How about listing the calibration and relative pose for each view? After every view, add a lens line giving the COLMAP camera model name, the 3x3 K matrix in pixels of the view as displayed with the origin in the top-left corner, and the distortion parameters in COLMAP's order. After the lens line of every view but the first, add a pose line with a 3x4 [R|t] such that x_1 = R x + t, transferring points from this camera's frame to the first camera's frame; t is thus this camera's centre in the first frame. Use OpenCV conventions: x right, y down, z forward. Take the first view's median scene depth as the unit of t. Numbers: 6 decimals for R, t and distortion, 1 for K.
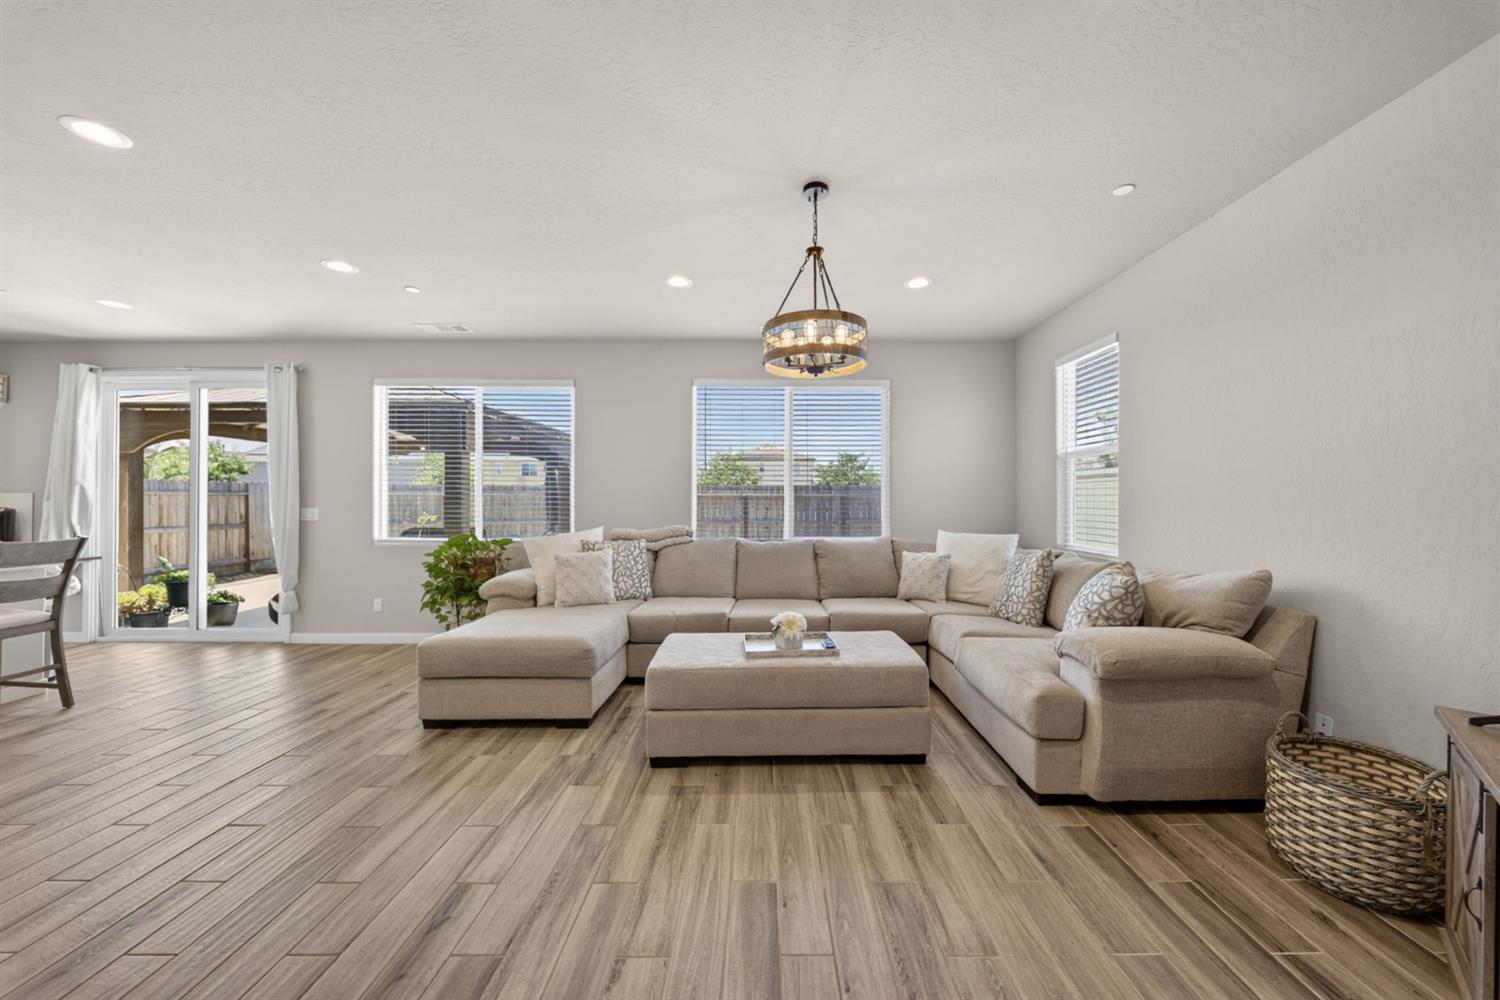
lens RADIAL K [[555.7, 0, 762.2], [0, 555.7, 493.5], [0, 0, 1]] dist [0.016533, 0.000029]
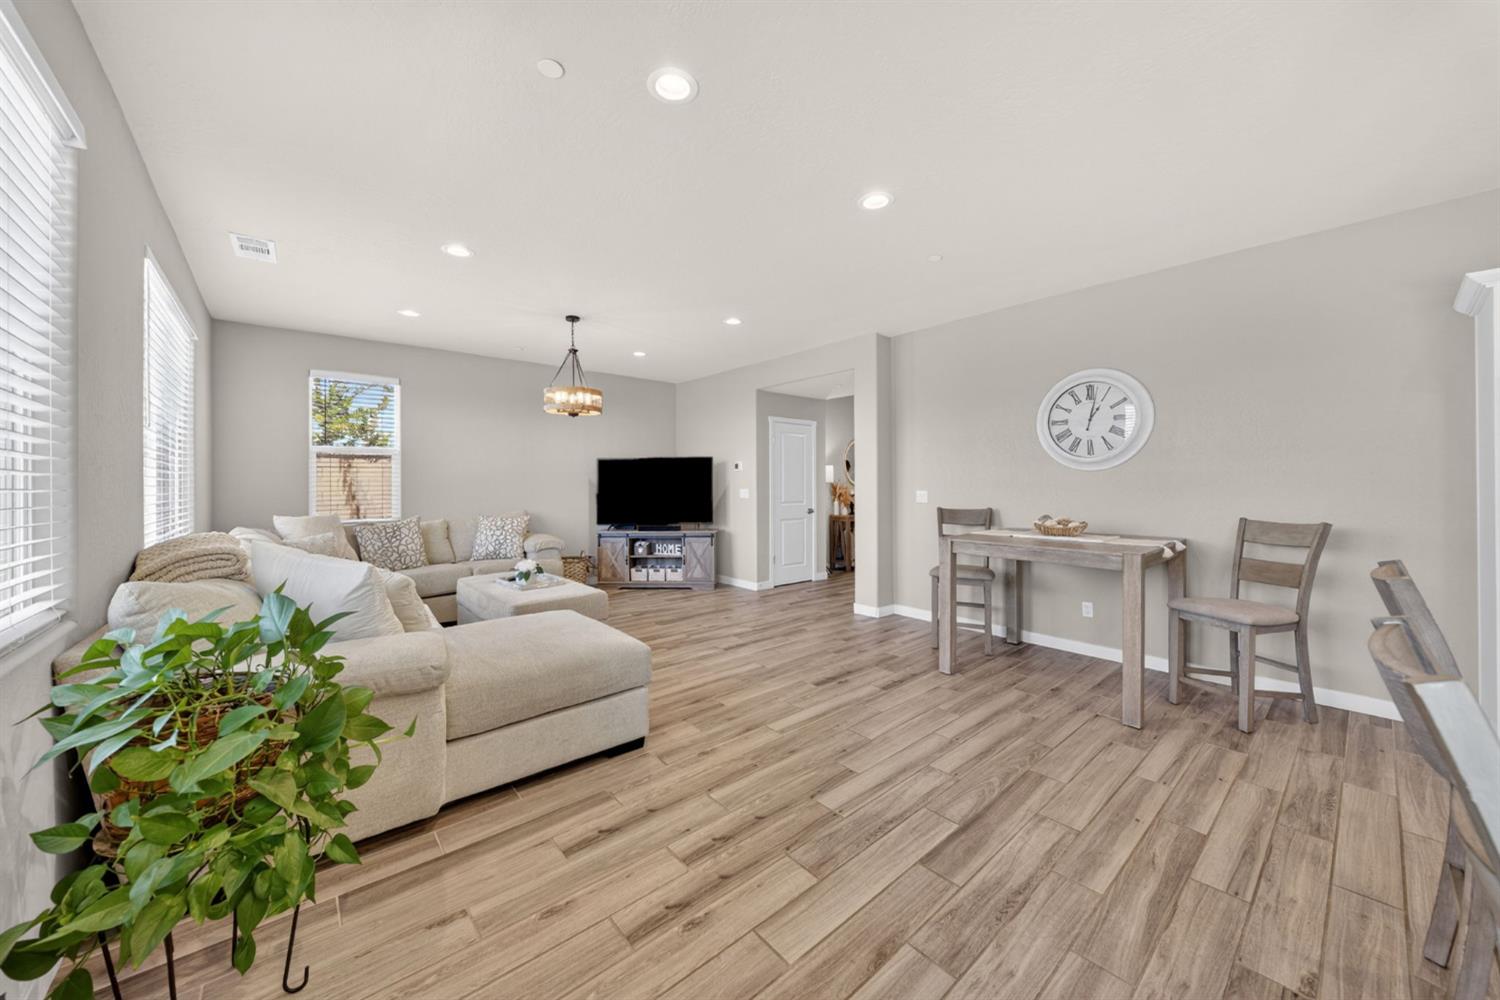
lens RADIAL K [[534.3, 0, 747.6], [0, 534.3, 492.8], [0, 0, 1]] dist [0.014710, -0.007316]
pose [[-0.663856, -0.013921, 0.747730, -0.962943], [-0.006173, 0.999895, 0.013135, 0.011570], [-0.747835, 0.004104, -0.663873, 1.036618]]
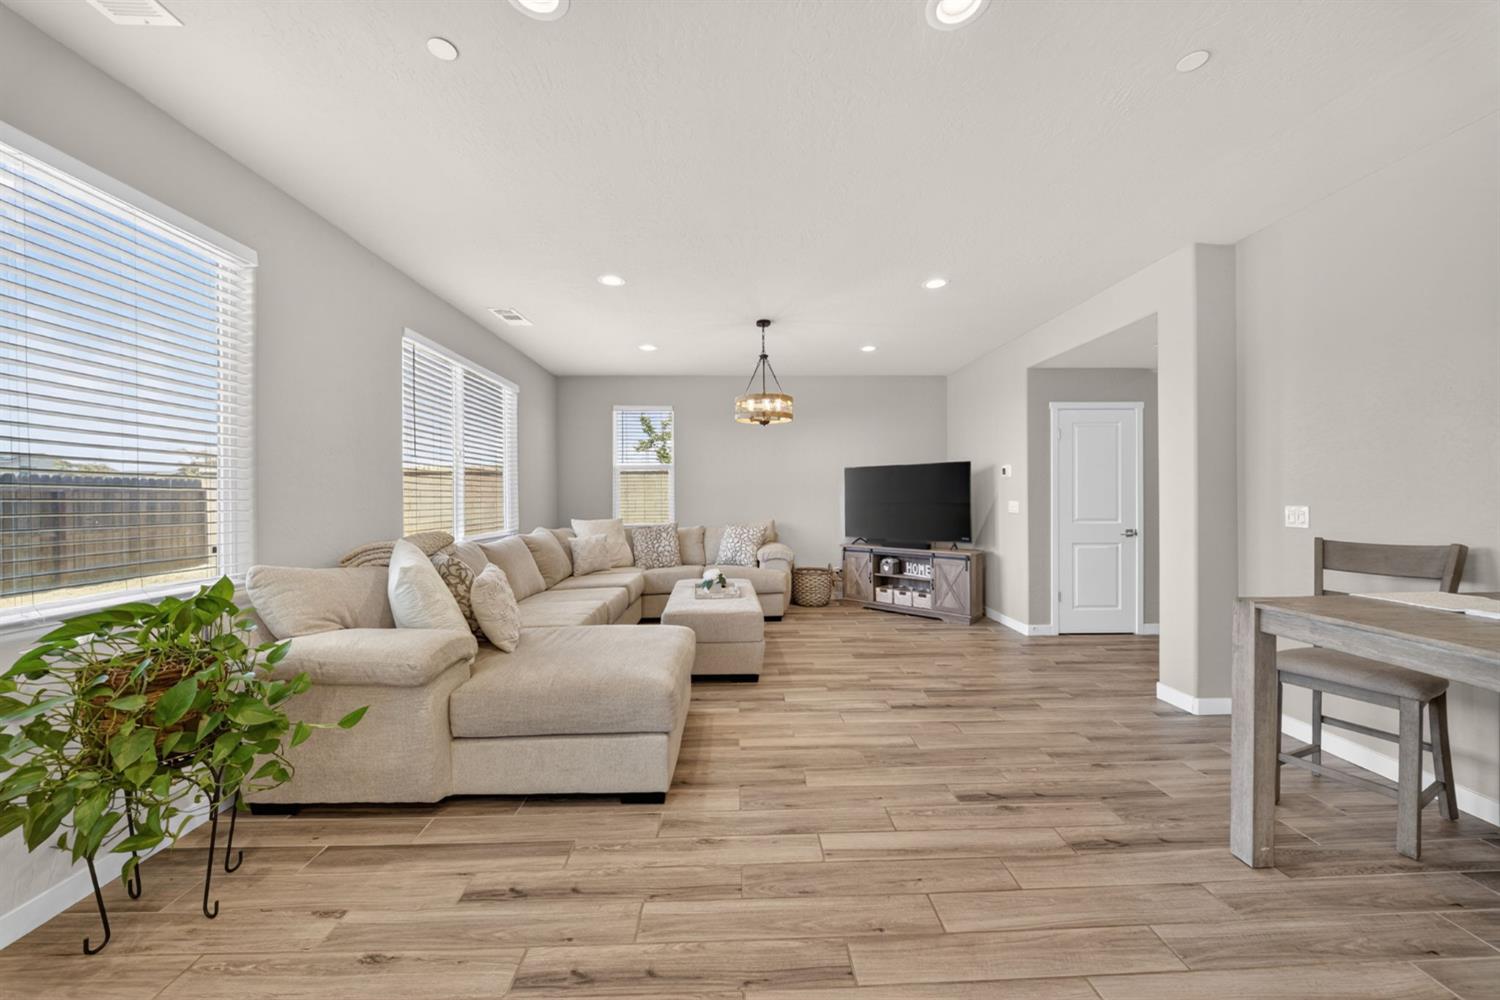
lens RADIAL K [[525.5, 0, 752.6], [0, 525.5, 501.3], [0, 0, 1]] dist [0.008501, -0.007171]
pose [[-0.052409, -0.015053, 0.998512, -0.942459], [-0.004493, 0.999880, 0.014838, 0.008088], [-0.998616, -0.003708, -0.052470, 0.669560]]
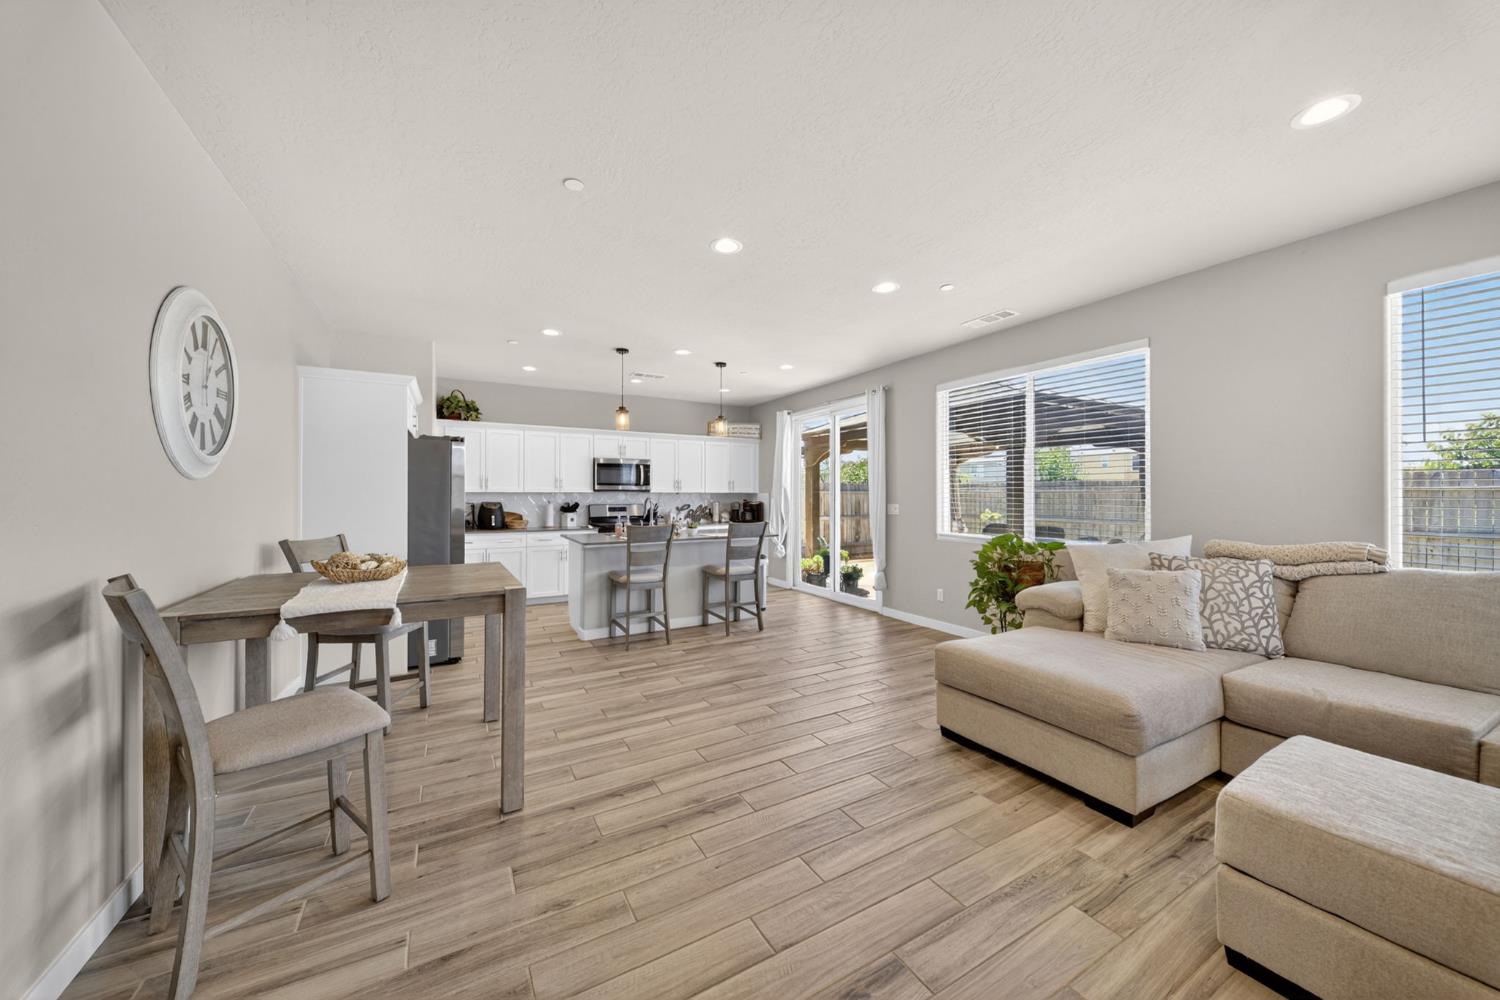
lens RADIAL K [[534.3, 0, 747.6], [0, 534.3, 492.8], [0, 0, 1]] dist [0.014710, -0.007316]
pose [[0.499441, -0.006664, -0.866322, 0.022994], [0.011461, 0.999934, -0.001084, -0.000350], [0.866272, -0.009388, 0.499484, 0.183817]]
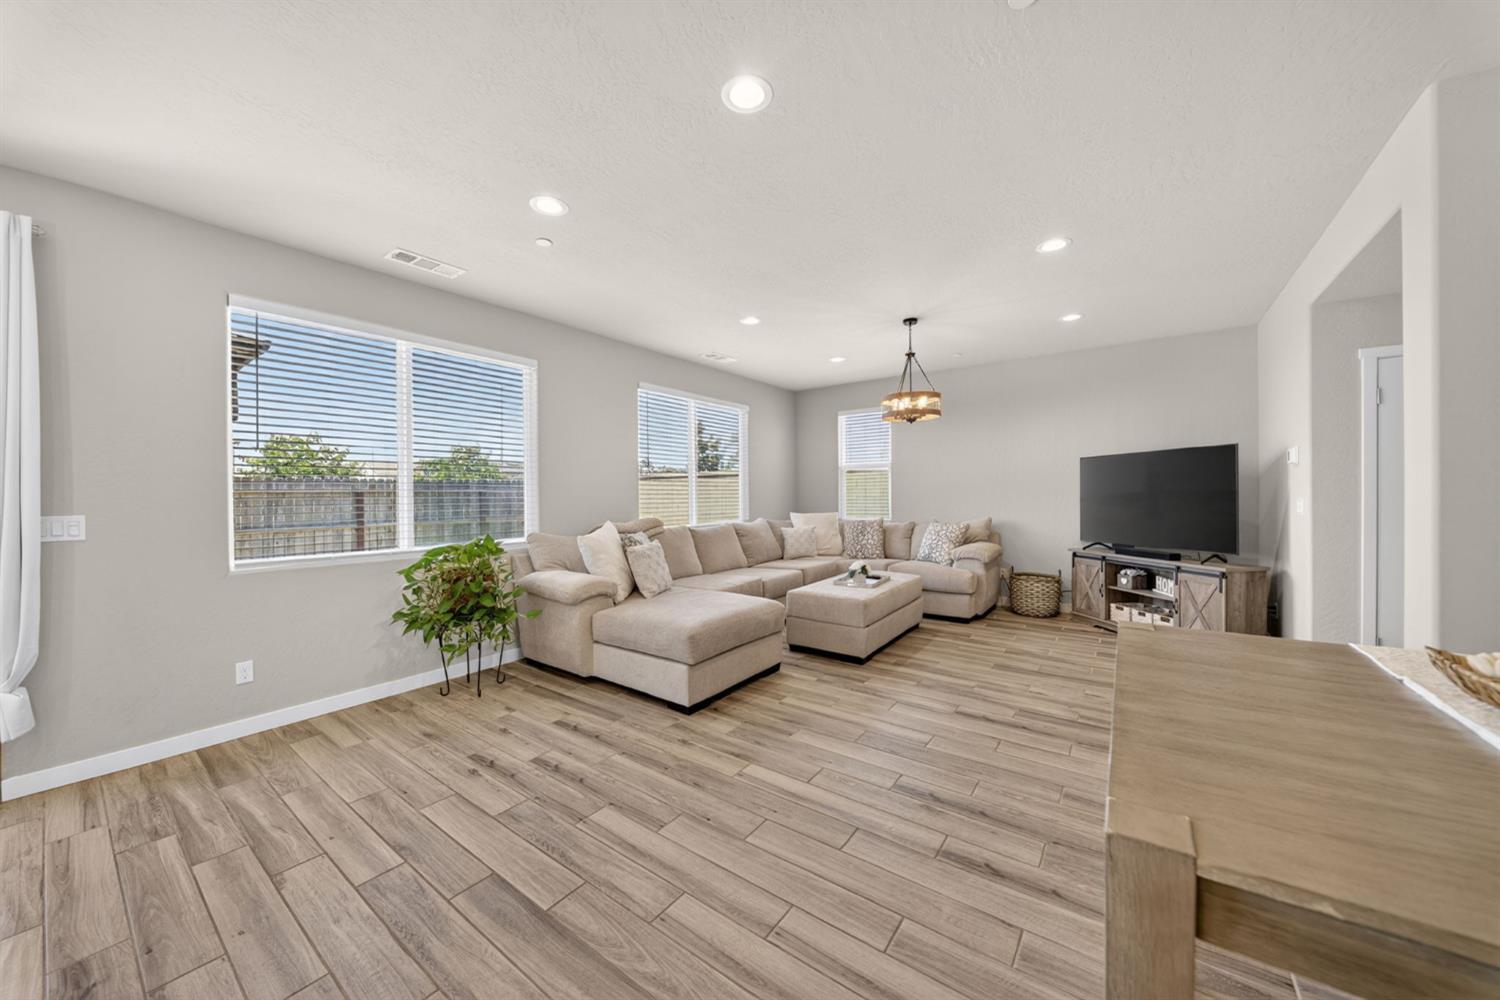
lens RADIAL K [[531.1, 0, 753.9], [0, 531.1, 499.3], [0, 0, 1]] dist [0.014972, -0.007742]
pose [[0.576680, -0.018587, 0.816759, -0.961362], [0.003016, 0.999783, 0.020622, 0.003362], [-0.816965, -0.009429, 0.576611, 0.251466]]
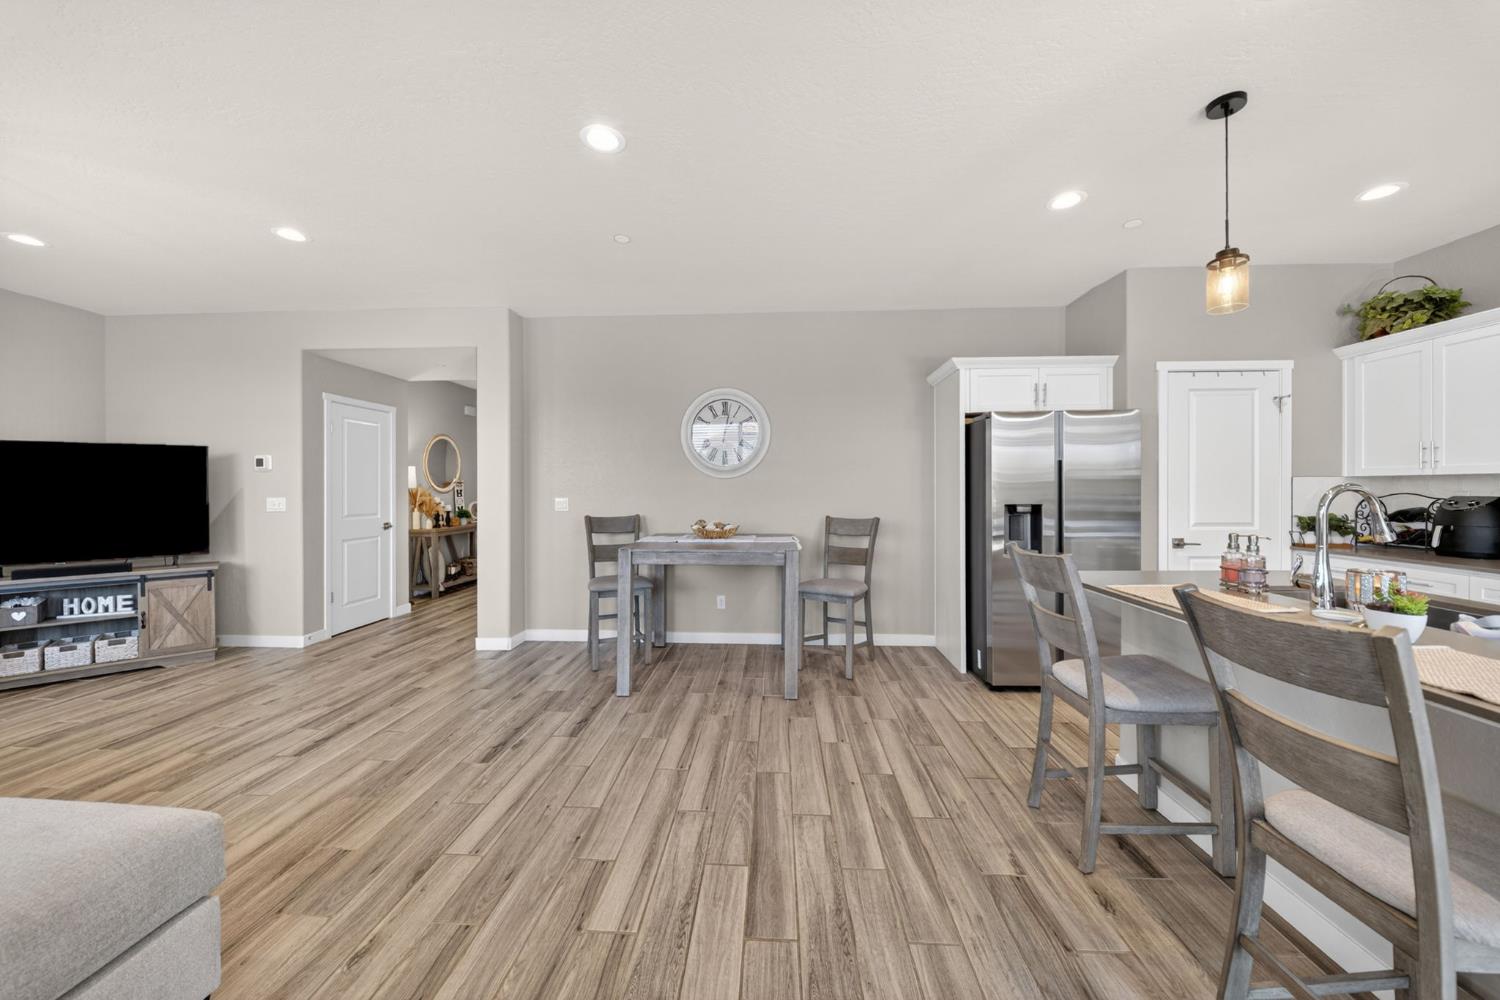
lens RADIAL K [[534.3, 0, 747.6], [0, 534.3, 492.8], [0, 0, 1]] dist [0.014710, -0.007316]
pose [[-0.999084, -0.001656, 0.042753, -0.756976], [-0.001706, 0.999998, -0.001120, 0.010745], [-0.042751, -0.001192, -0.999085, 1.014258]]
